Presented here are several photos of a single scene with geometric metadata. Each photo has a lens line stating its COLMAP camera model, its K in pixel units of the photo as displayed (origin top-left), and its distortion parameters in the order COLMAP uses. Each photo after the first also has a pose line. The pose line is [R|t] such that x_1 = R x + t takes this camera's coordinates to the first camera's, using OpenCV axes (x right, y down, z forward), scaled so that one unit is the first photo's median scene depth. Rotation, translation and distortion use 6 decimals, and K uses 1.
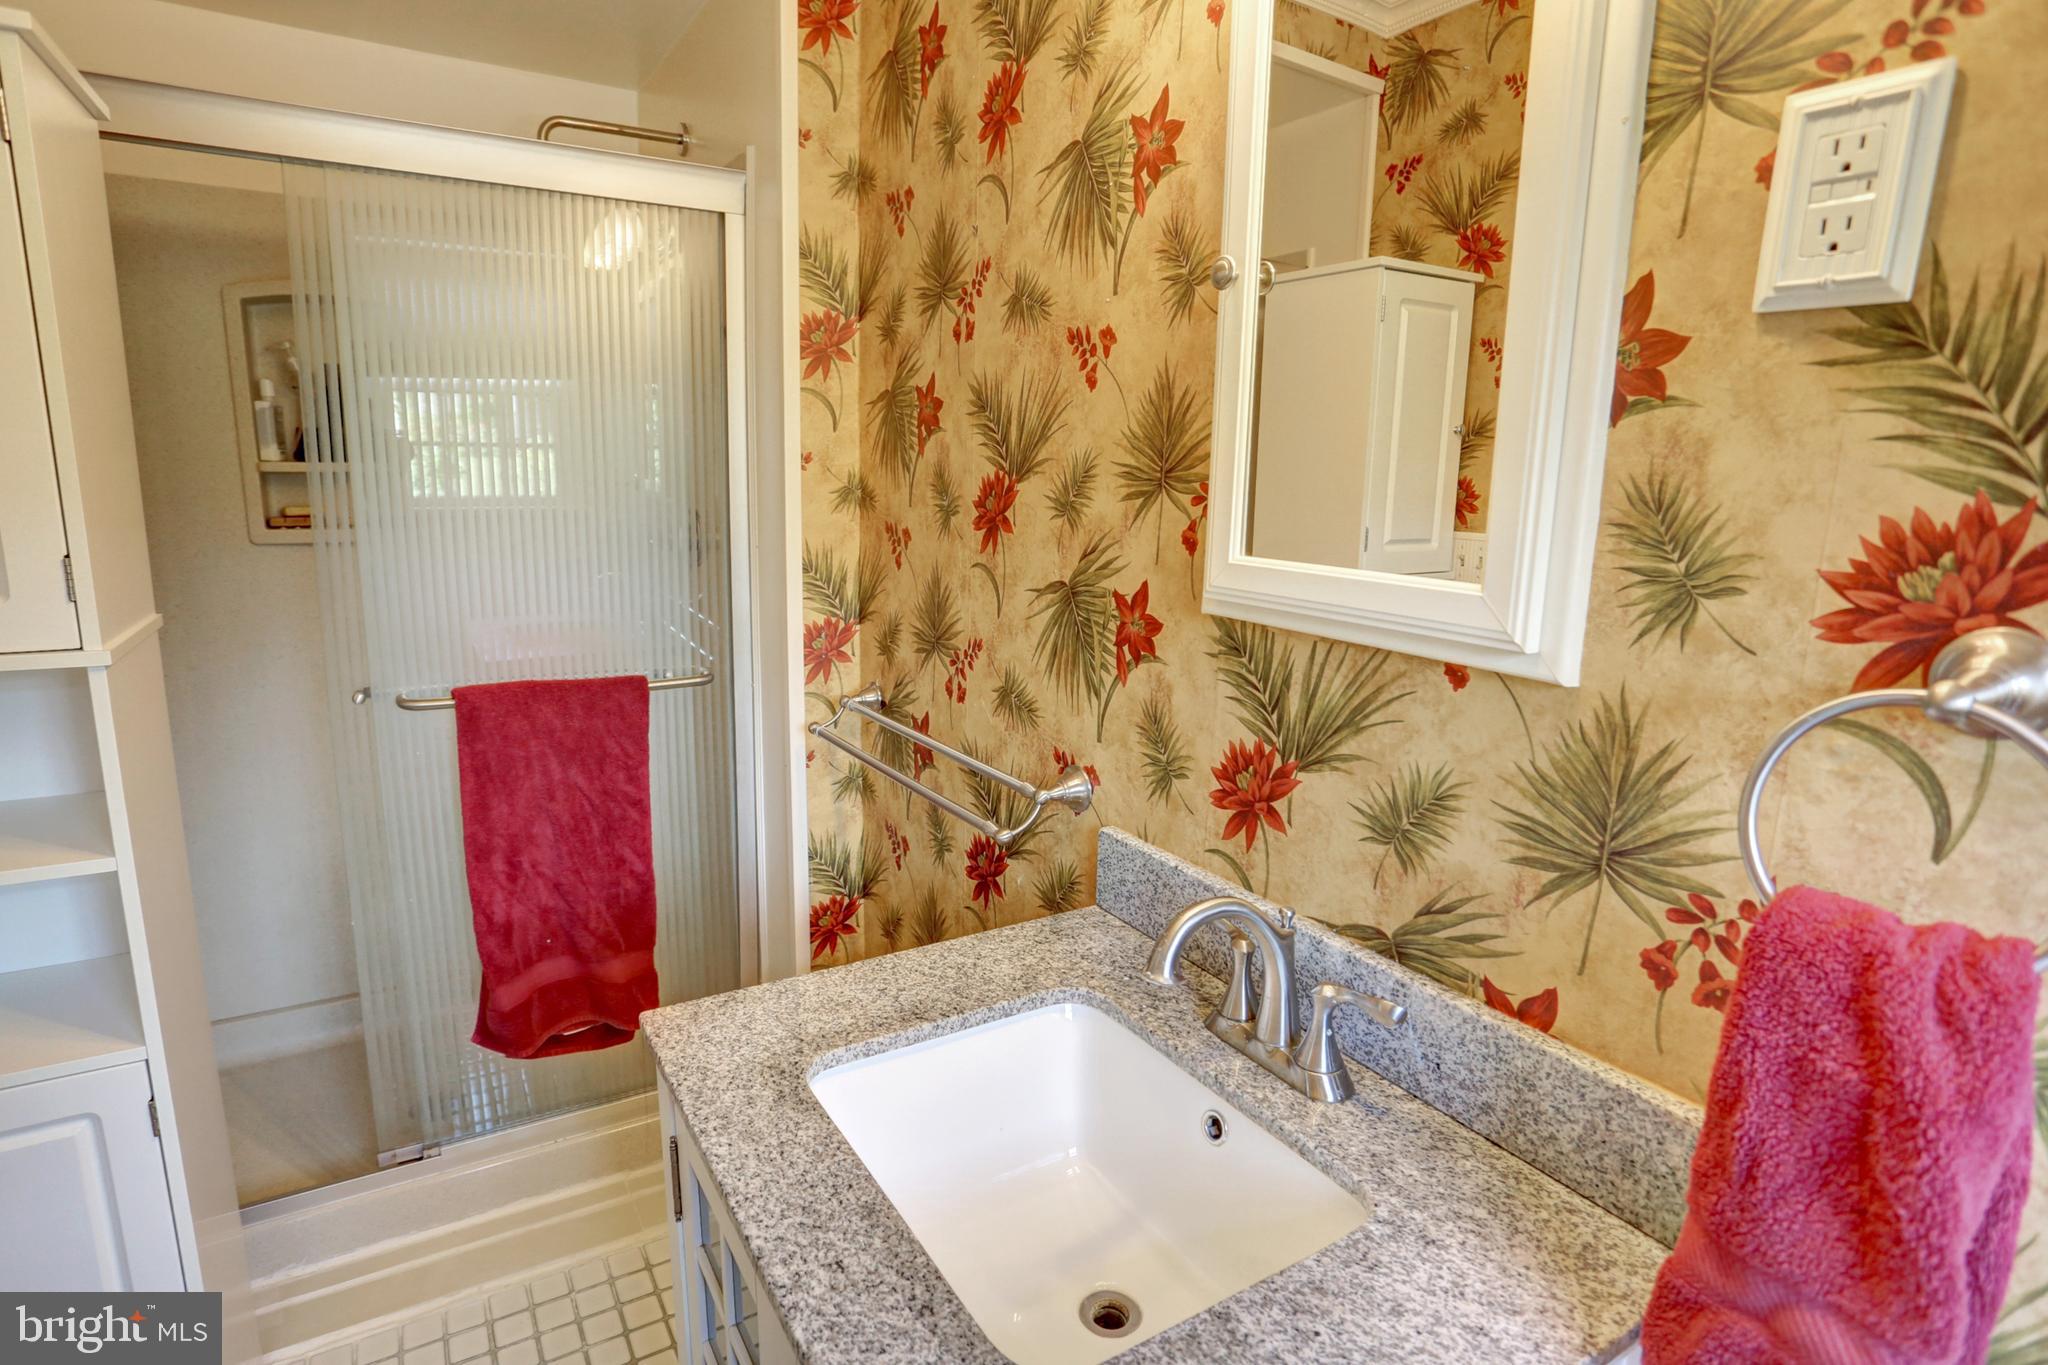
lens RADIAL K [[1052.1, 0, 1019.6], [0, 1052.1, 675.9], [0, 0, 1]] dist [-0.083850, 0.041956]
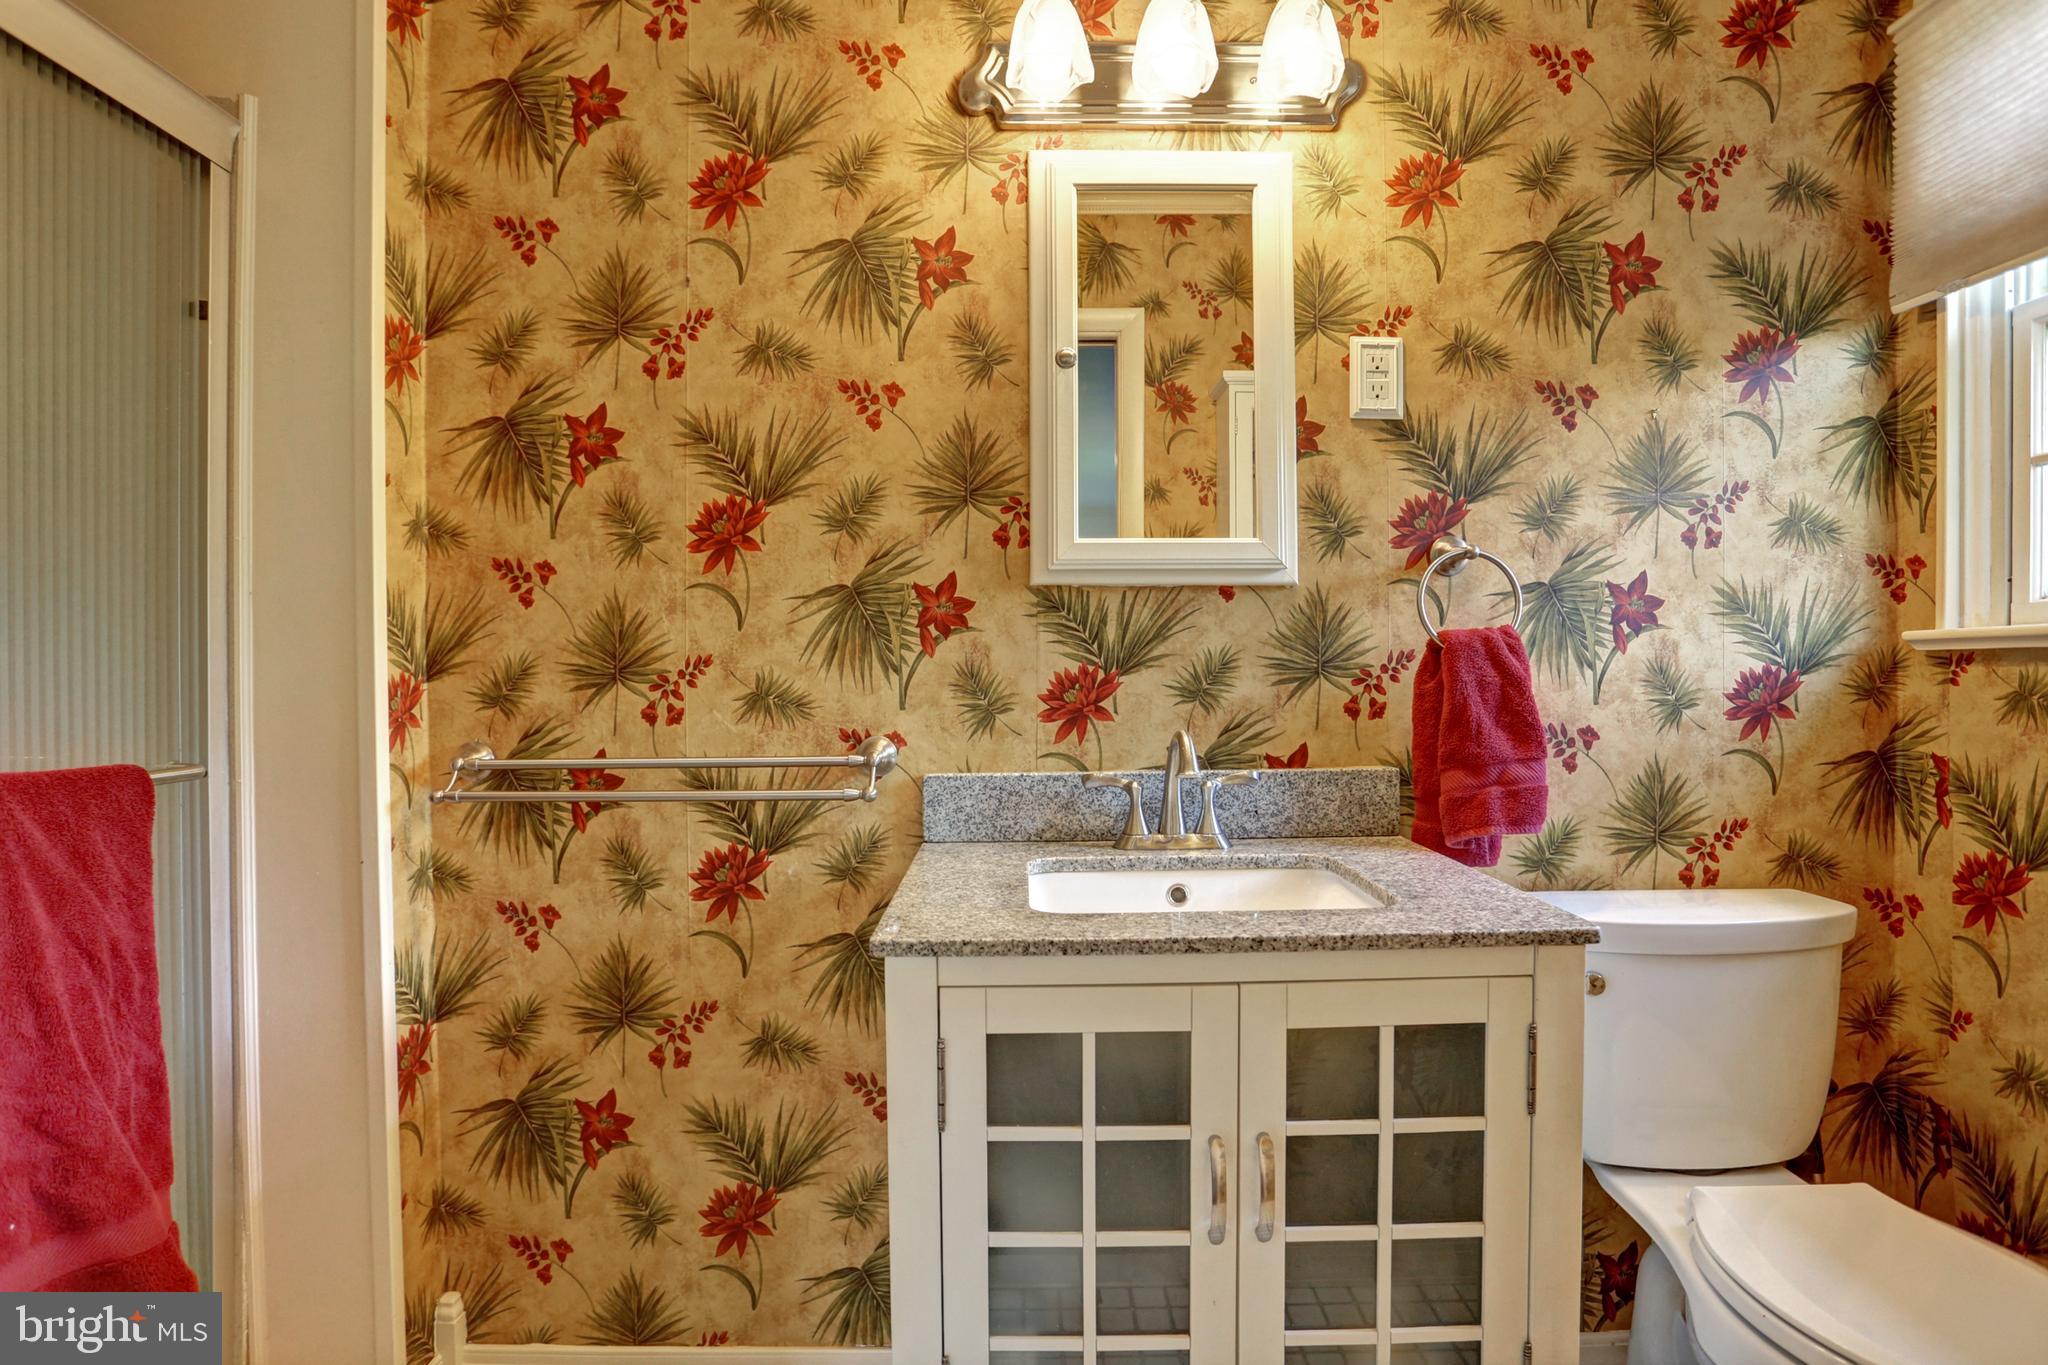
lens RADIAL K [[1052.1, 0, 1019.6], [0, 1052.1, 675.9], [0, 0, 1]] dist [-0.083850, 0.041956]
pose [[0.516070, -0.030916, 0.855989, -1.044192], [0.183957, 0.980029, -0.075511, 0.164545], [-0.836560, 0.196434, 0.511451, 0.292238]]
